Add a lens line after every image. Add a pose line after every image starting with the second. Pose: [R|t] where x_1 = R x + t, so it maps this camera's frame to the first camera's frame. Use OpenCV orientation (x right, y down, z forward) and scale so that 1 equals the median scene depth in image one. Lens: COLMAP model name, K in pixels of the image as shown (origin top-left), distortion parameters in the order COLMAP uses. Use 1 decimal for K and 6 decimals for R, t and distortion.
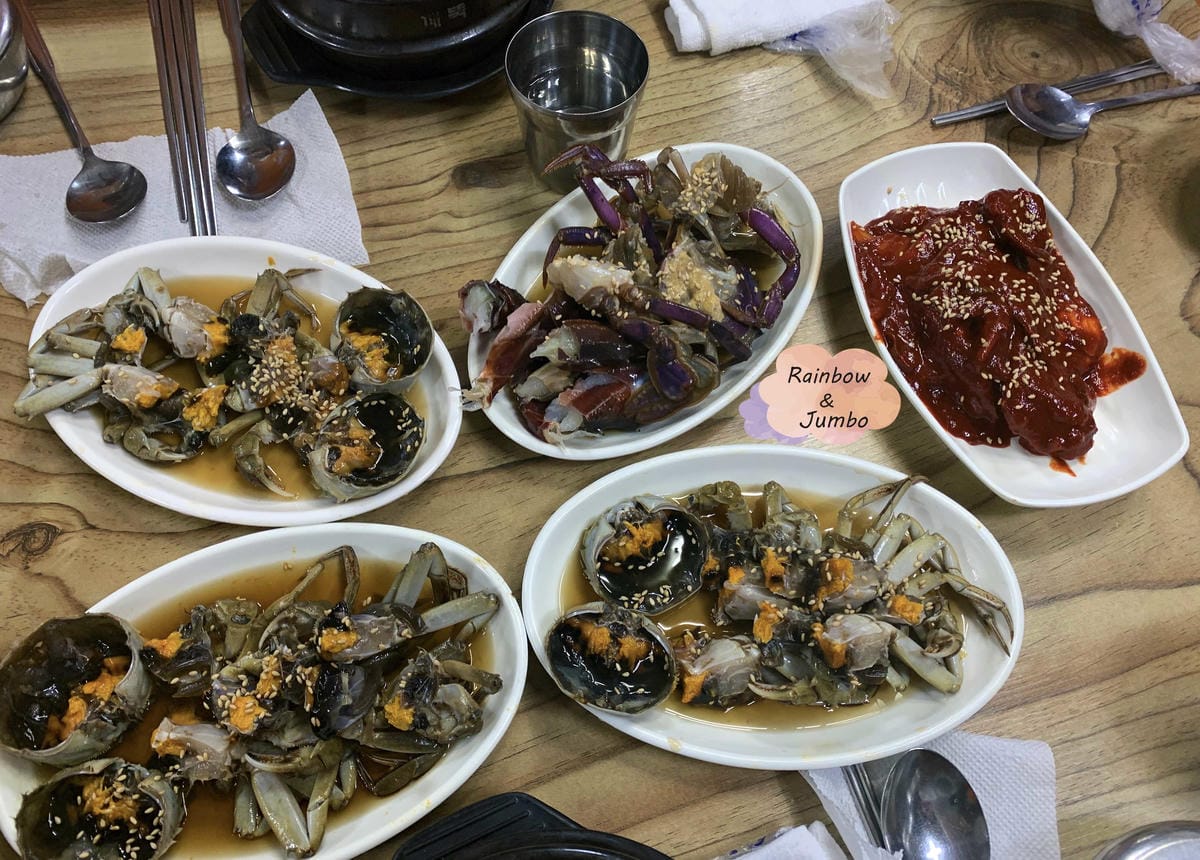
lens RADIAL K [[851.4, 0, 668.9], [0, 851.4, 386.3], [0, 0, 1]] dist [0.035946, -0.000912]
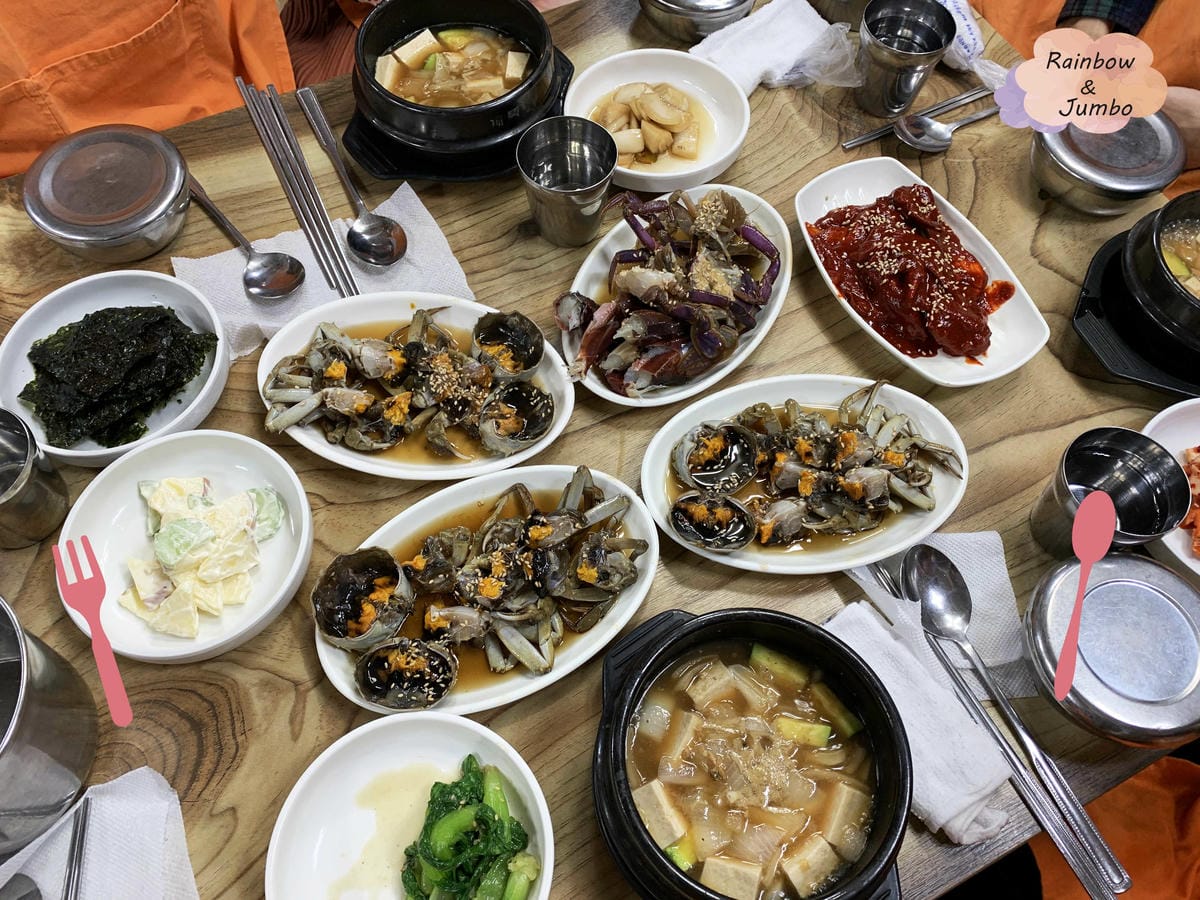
lens RADIAL K [[909.6, 0, 620.1], [0, 909.6, 427.5], [0, 0, 1]] dist [0.120958, -0.156000]
pose [[0.983306, -0.154435, 0.096223, -0.324702], [0.157445, 0.987225, -0.024466, 0.150490], [-0.091215, 0.039207, 0.995059, -0.549558]]
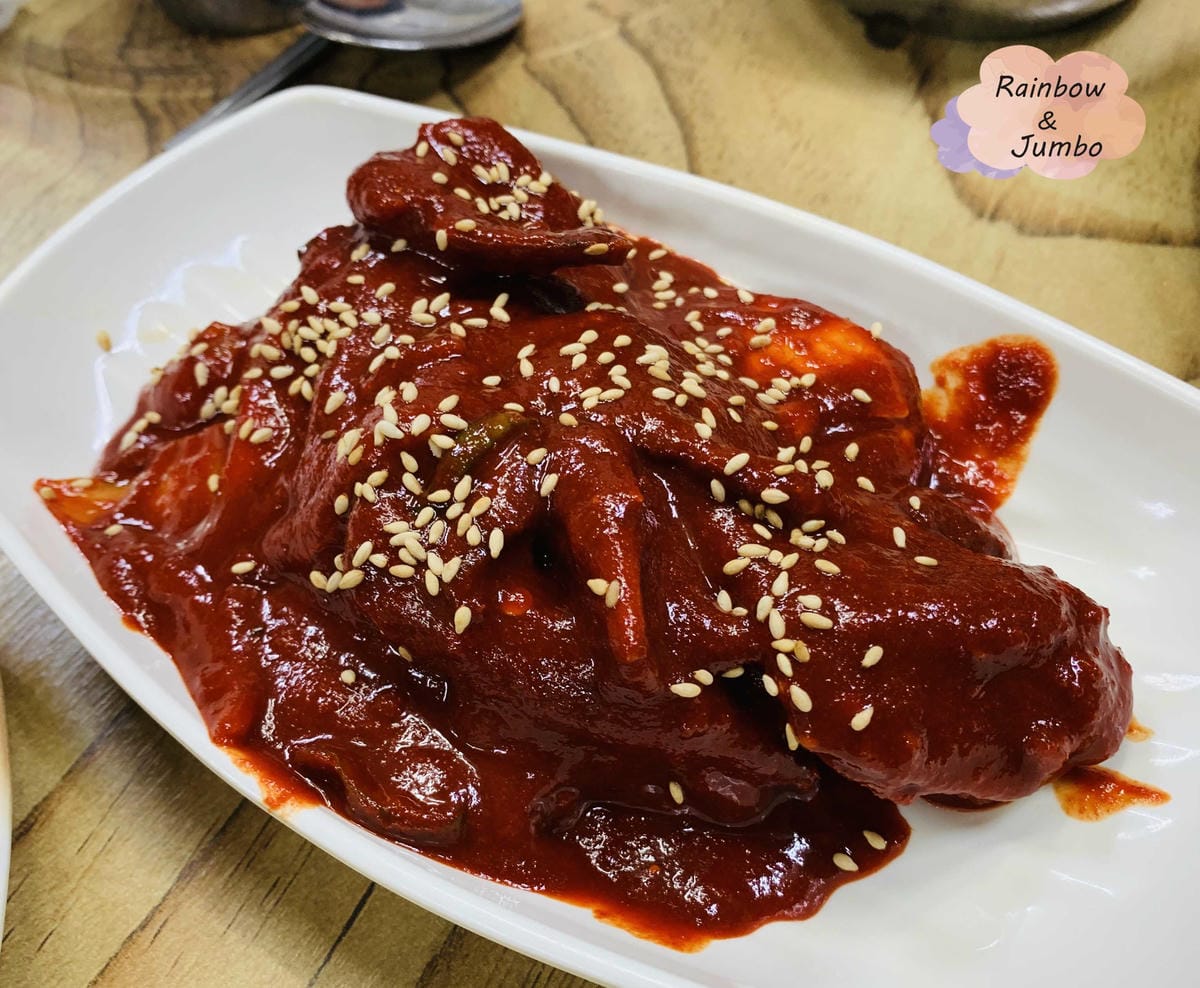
lens RADIAL K [[1012.5, 0, 600.0], [0, 1012.5, 494.0], [0, 0, 1]] dist [0.076881, -0.000072]
pose [[0.780980, -0.547787, 0.299999, 0.287491], [0.595393, 0.798065, -0.092736, -0.046238], [-0.188619, 0.251042, 0.949421, 0.695795]]
